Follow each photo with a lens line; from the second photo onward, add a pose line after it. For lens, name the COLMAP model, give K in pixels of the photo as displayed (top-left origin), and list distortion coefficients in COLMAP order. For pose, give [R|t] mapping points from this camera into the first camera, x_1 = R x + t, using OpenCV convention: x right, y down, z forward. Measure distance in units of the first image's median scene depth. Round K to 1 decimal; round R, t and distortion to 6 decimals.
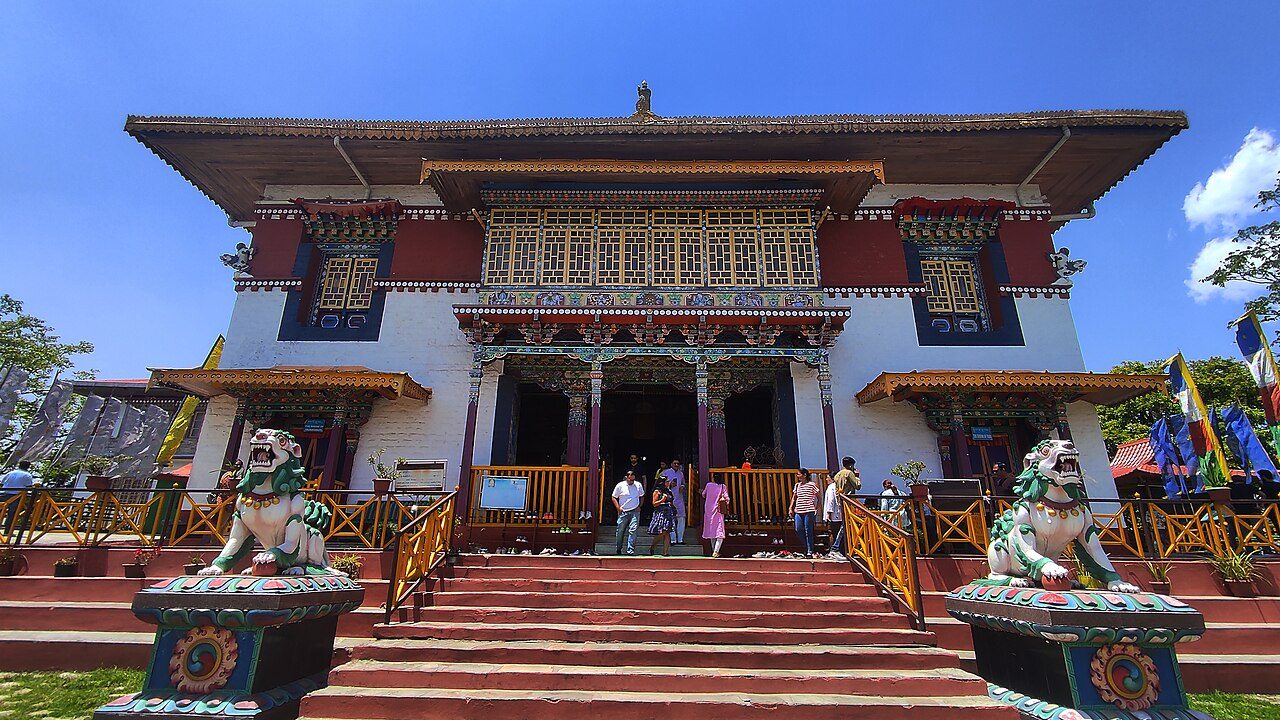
lens RADIAL K [[581.6, 0, 640.0], [0, 581.6, 360.0], [0, 0, 1]] dist [0.000601, -0.000080]
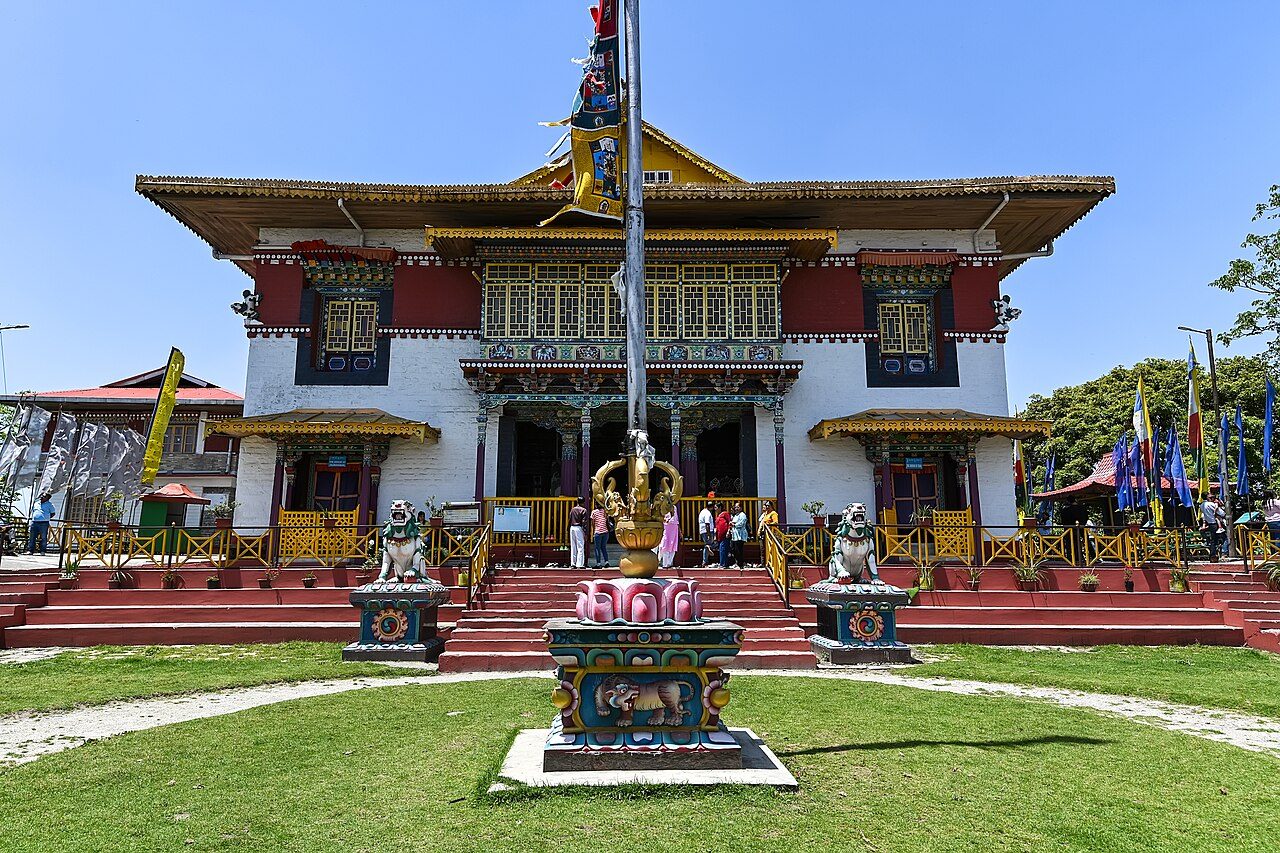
lens RADIAL K [[813.6, 0, 670.3], [0, 813.6, 426.0], [0, 0, 1]] dist [0.038988, -0.000982]
pose [[0.998775, -0.004107, 0.049313, 0.013379], [-0.003792, 0.987268, 0.159023, -0.207548], [-0.049338, -0.159015, 0.986043, -0.588239]]
